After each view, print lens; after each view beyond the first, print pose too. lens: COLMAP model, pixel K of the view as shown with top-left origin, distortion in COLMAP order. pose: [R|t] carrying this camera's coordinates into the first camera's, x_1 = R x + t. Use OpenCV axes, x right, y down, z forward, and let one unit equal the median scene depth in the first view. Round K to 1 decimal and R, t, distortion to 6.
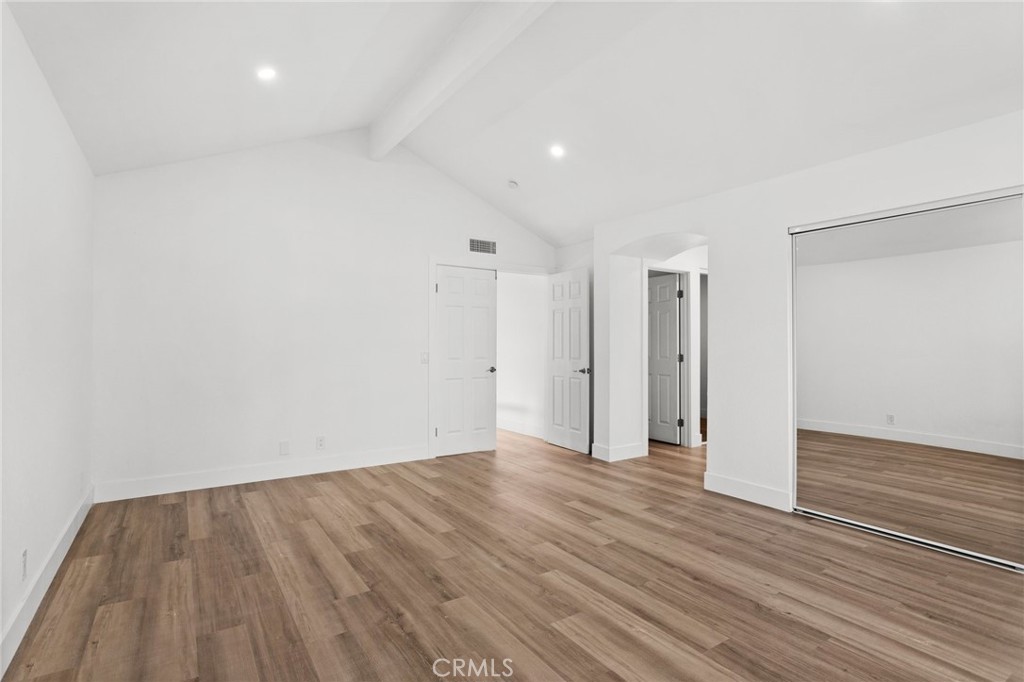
lens RADIAL K [[511.6, 0, 510.5], [0, 511.6, 340.4], [0, 0, 1]] dist [-0.002924, 0.002767]
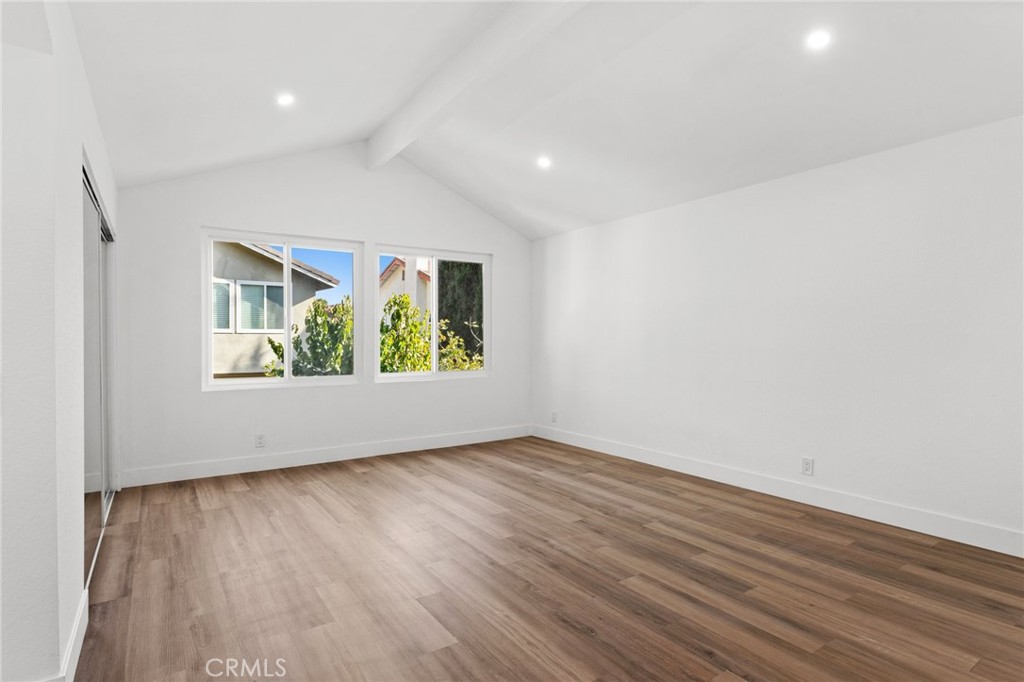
lens RADIAL K [[511.6, 0, 516.0], [0, 511.6, 346.0], [0, 0, 1]] dist [-0.002924, 0.002767]
pose [[-0.999796, -0.003349, -0.019906, 0.076994], [-0.003366, 0.999994, 0.000779, 0.016684], [0.019903, 0.000846, -0.999802, 2.112743]]
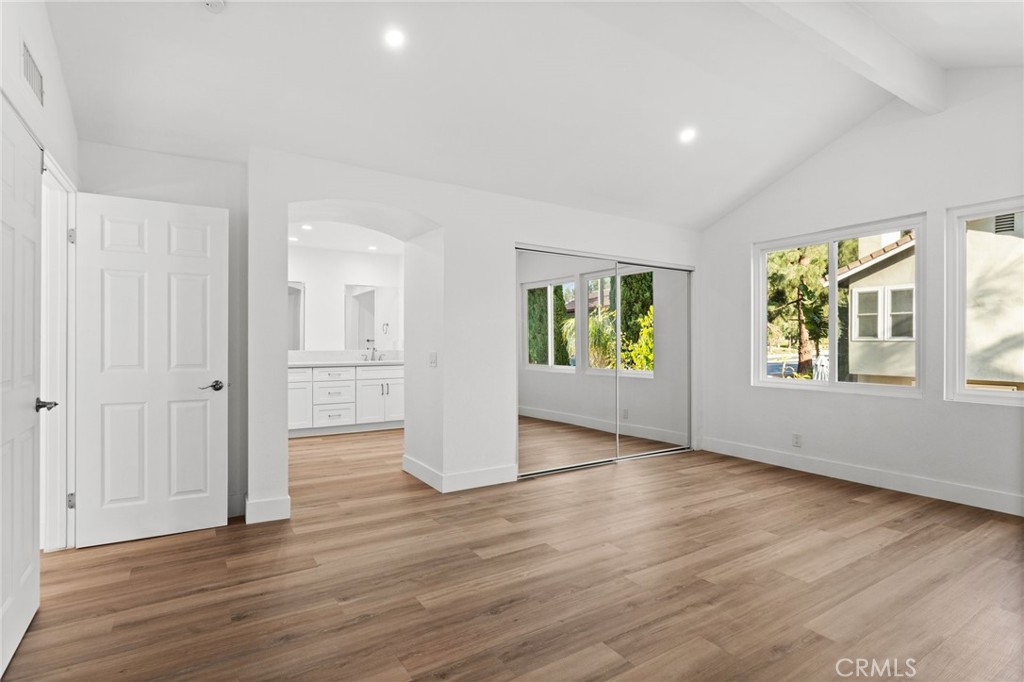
lens RADIAL K [[511.6, 0, 513.5], [0, 511.6, 341.6], [0, 0, 1]] dist [-0.002924, 0.002767]
pose [[0.006302, 0.000324, 0.999980, -0.855508], [-0.009718, 0.999953, -0.000263, 0.015120], [-0.999933, -0.009716, 0.006305, 1.322061]]
